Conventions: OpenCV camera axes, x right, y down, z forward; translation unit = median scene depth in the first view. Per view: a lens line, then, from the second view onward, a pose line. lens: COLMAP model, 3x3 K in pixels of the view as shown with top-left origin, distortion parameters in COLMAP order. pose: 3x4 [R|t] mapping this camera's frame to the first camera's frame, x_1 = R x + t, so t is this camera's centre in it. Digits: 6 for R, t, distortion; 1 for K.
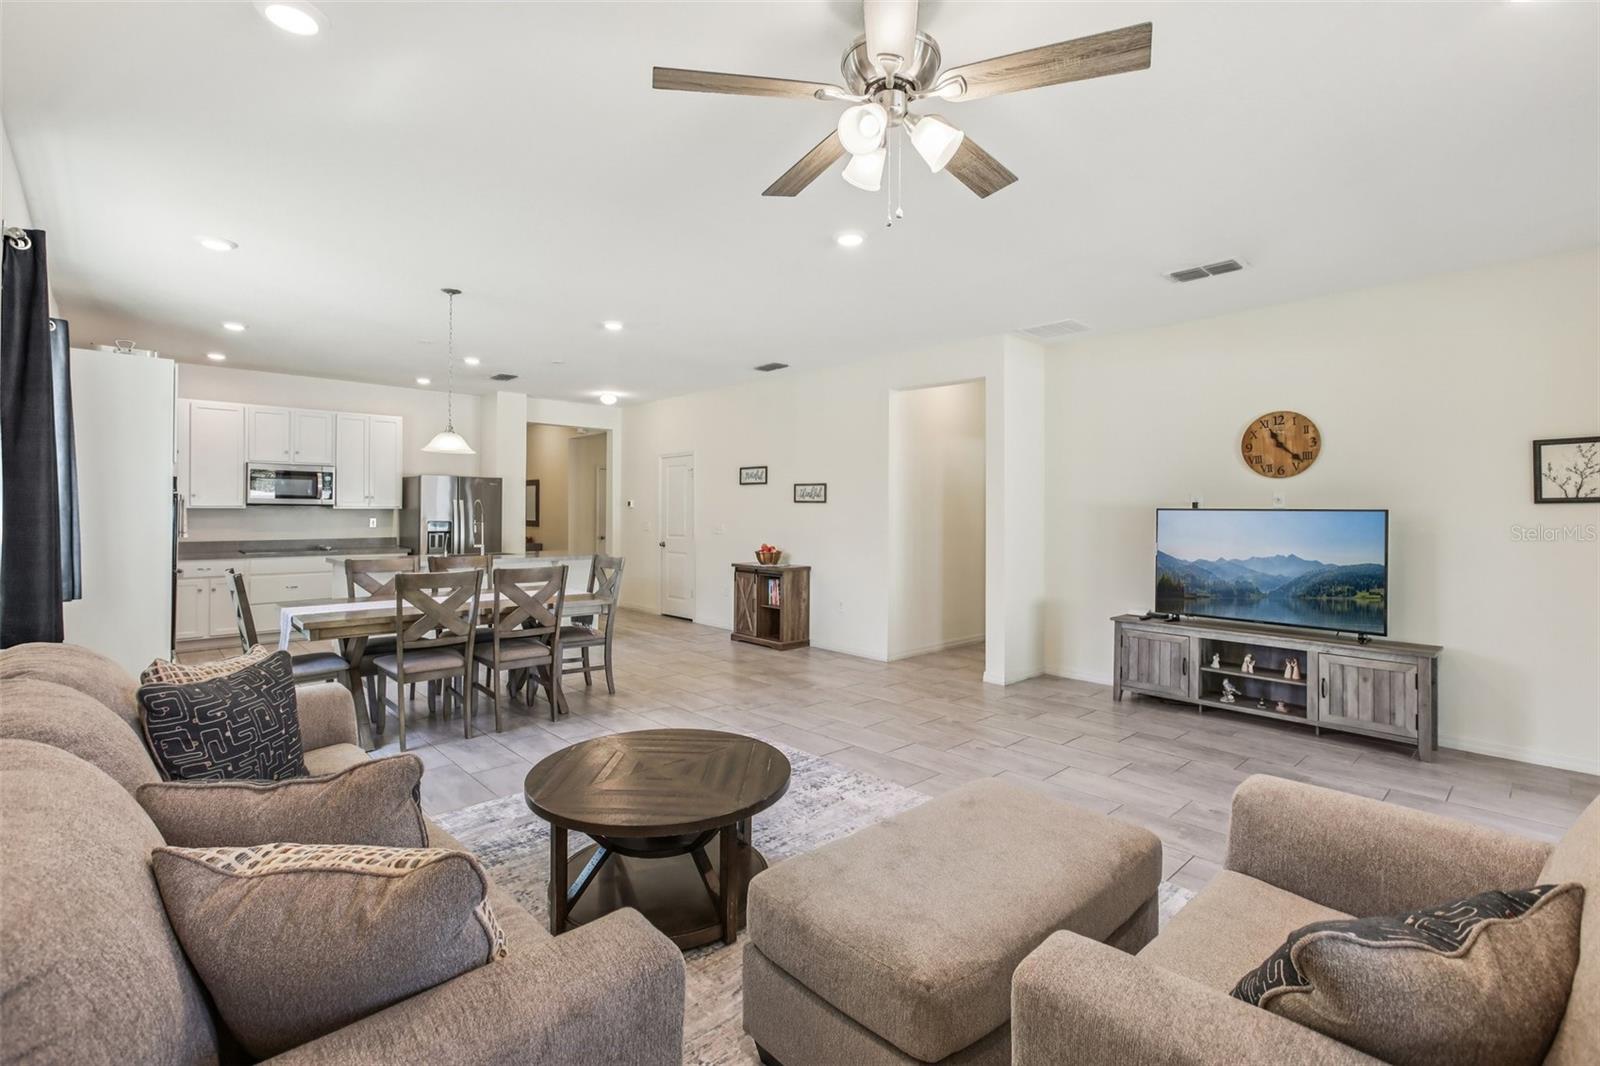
lens RADIAL K [[736.7, 0, 792.6], [0, 736.7, 511.0], [0, 0, 1]] dist [0.019409, -0.000067]
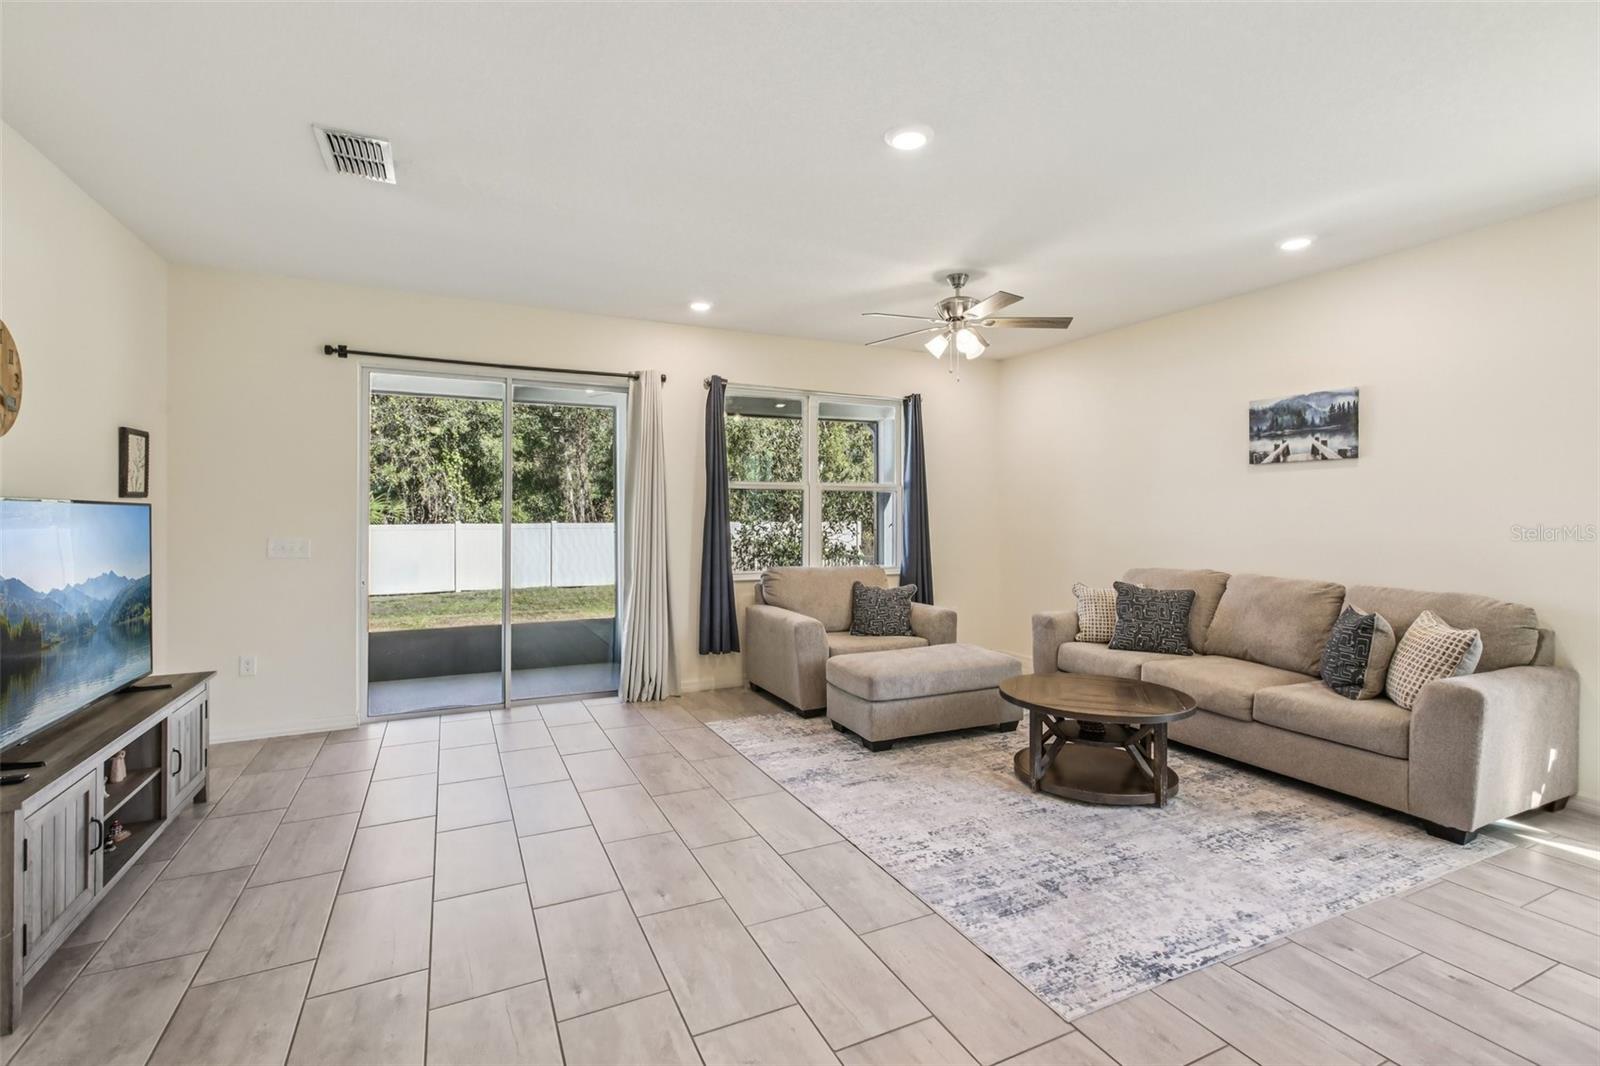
lens RADIAL K [[706.0, 0, 798.6], [0, 706.0, 520.7], [0, 0, 1]] dist [0.000724, 0.008265]
pose [[-0.950015, -0.008461, 0.312089, -0.031744], [-0.006005, 0.999943, 0.008830, 0.003654], [-0.312146, 0.006514, -0.950012, 1.334514]]
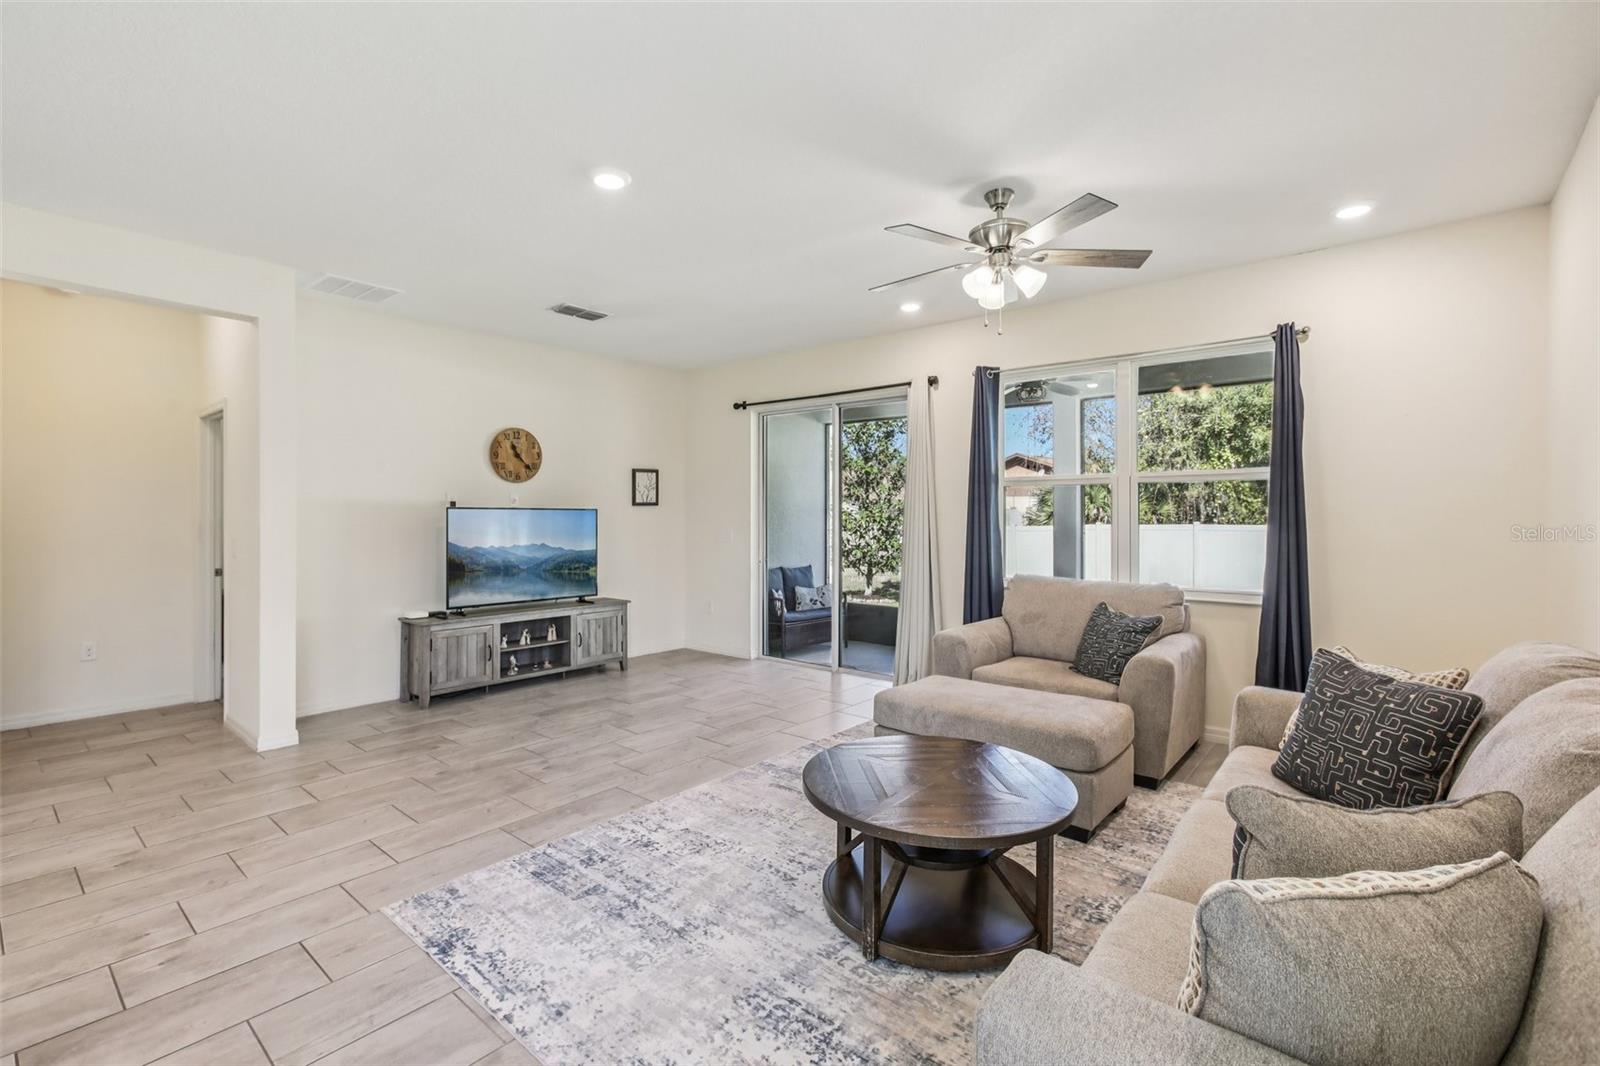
lens RADIAL K [[710.5, 0, 807.9], [0, 710.5, 519.5], [0, 0, 1]] dist [-0.000477, 0.006285]
pose [[-0.122542, -0.012641, 0.992383, -0.578649], [-0.003286, 0.999919, 0.012332, -0.000052], [-0.992458, -0.001750, -0.122573, 0.689268]]
